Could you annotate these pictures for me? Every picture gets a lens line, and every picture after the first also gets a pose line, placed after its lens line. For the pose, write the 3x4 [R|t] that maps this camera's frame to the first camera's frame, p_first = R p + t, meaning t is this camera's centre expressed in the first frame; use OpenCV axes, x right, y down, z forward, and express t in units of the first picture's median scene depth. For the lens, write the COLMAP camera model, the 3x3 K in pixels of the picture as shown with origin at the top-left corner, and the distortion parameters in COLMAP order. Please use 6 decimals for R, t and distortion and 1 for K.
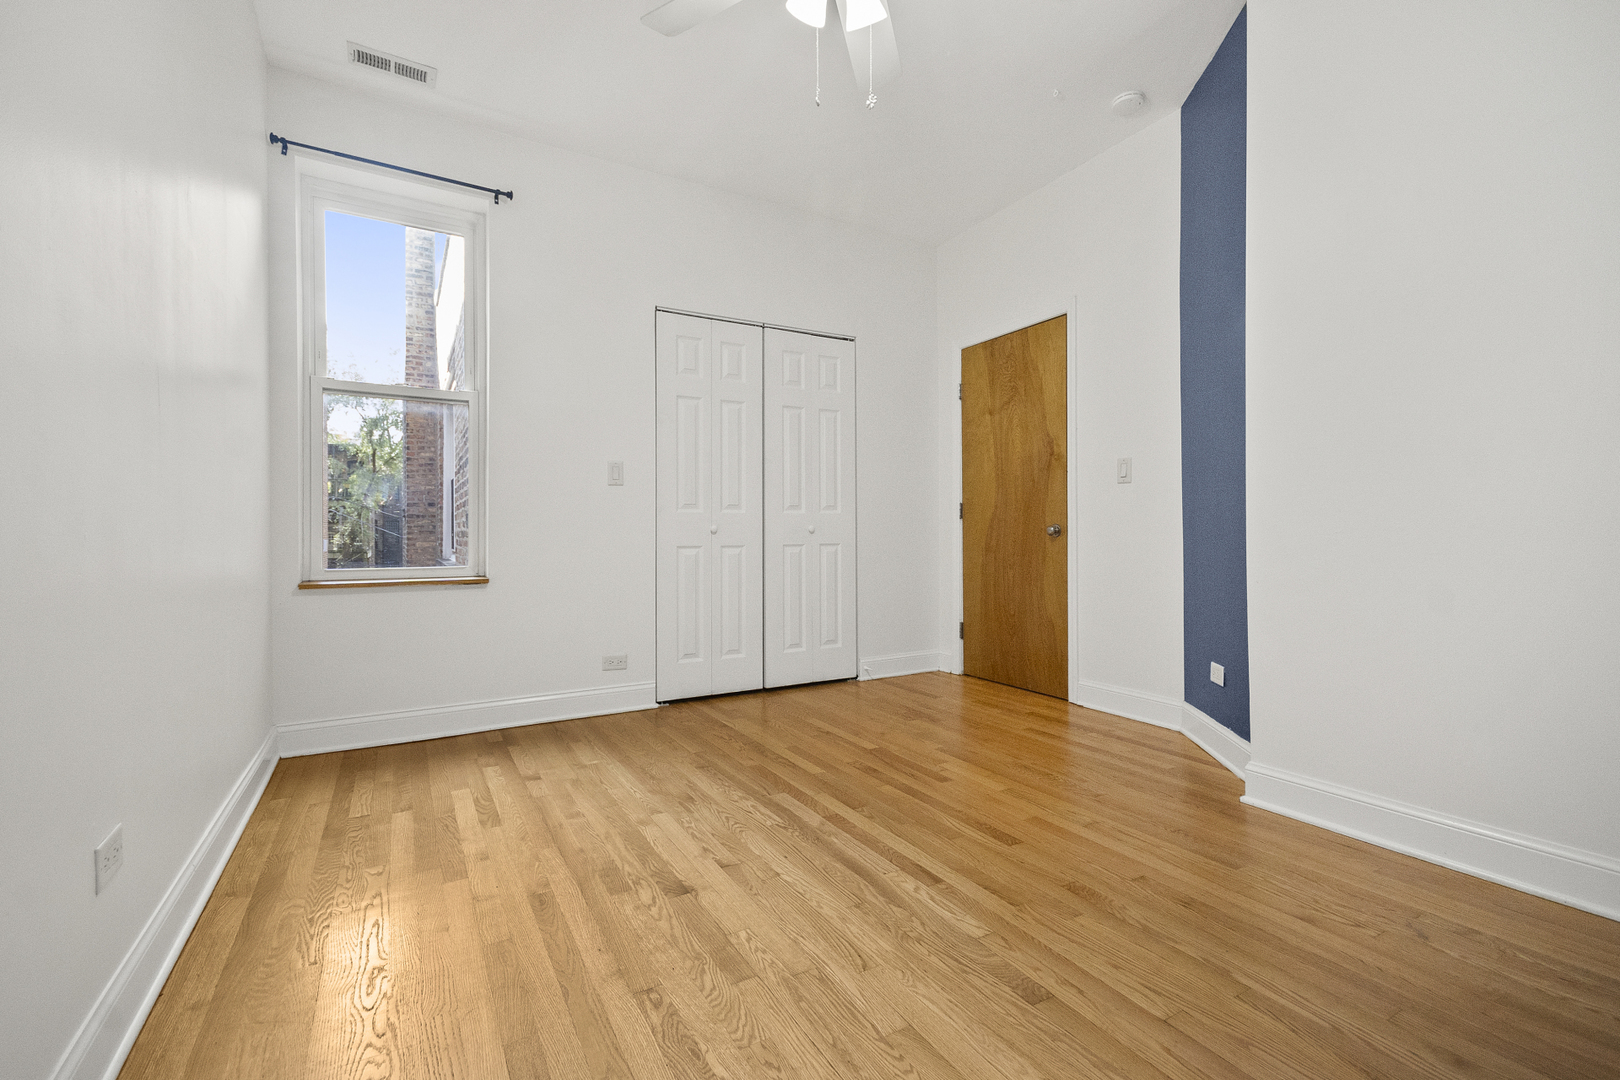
lens RADIAL K [[721.9, 0, 808.9], [0, 721.9, 531.6], [0, 0, 1]] dist [0.018088, -0.000349]
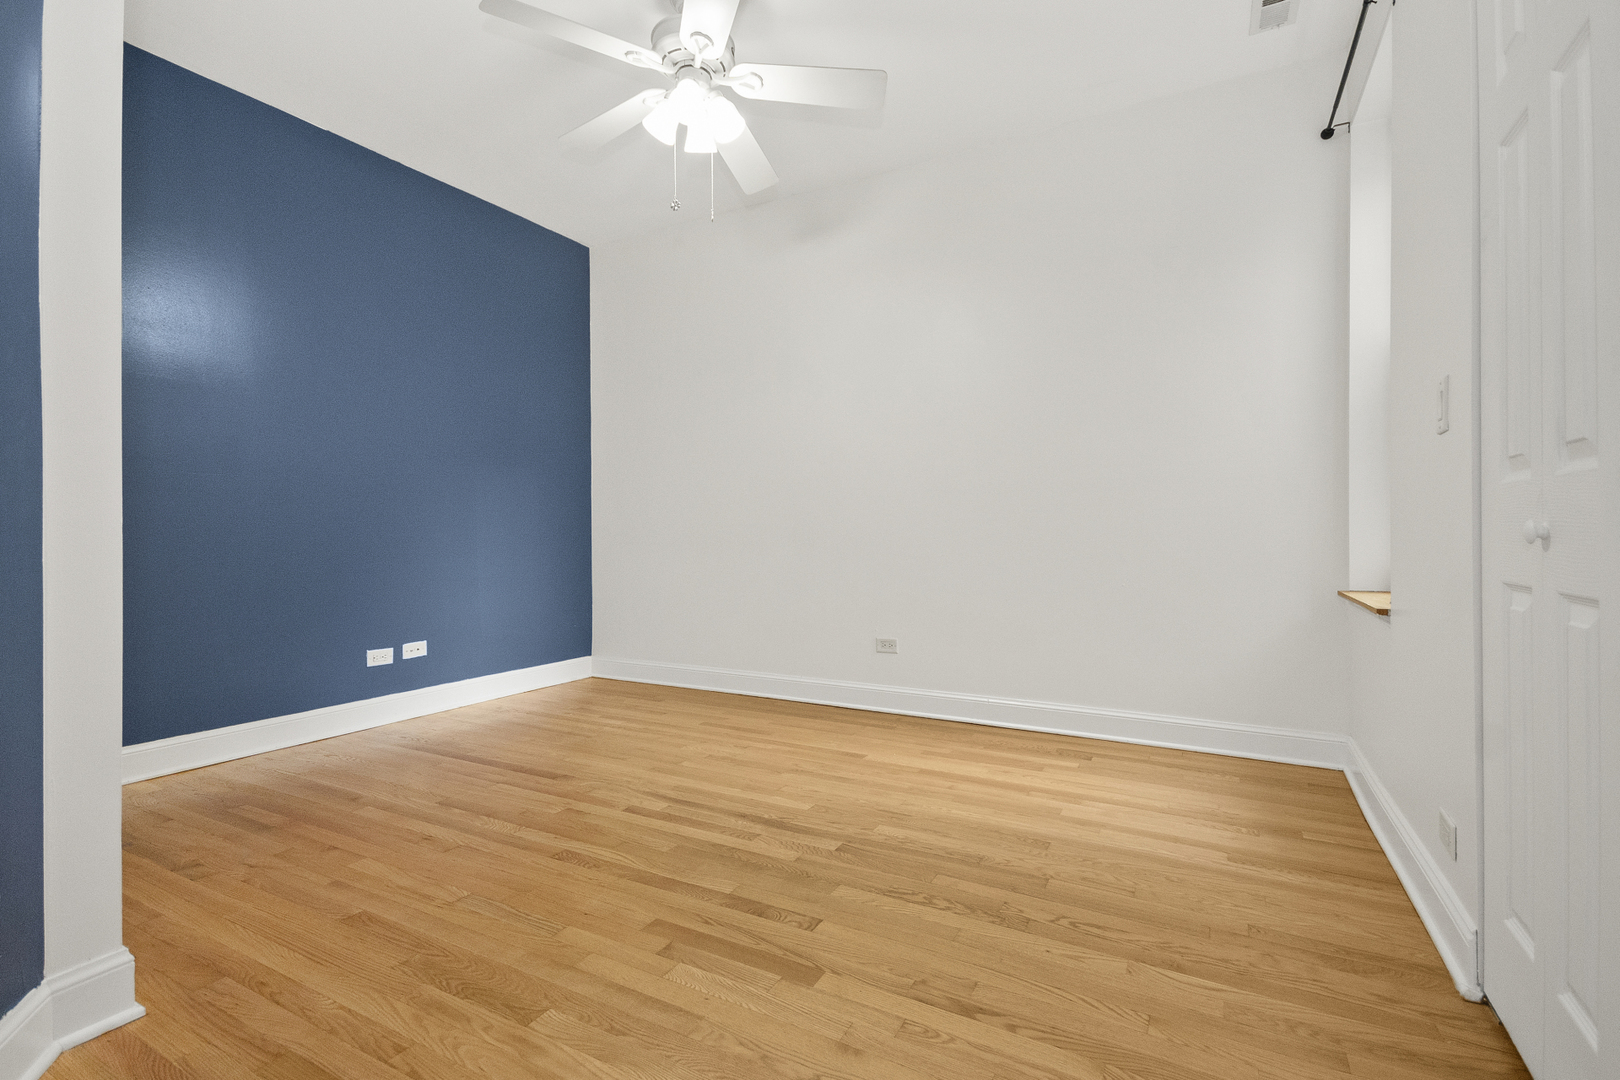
lens RADIAL K [[721.9, 0, 811.6], [0, 721.9, 540.9], [0, 0, 1]] dist [0.018088, -0.000349]
pose [[-0.858035, 0.013298, -0.513419, 0.377278], [0.011482, 0.999912, 0.006709, -0.003749], [0.513463, -0.000138, -0.858112, 1.553893]]
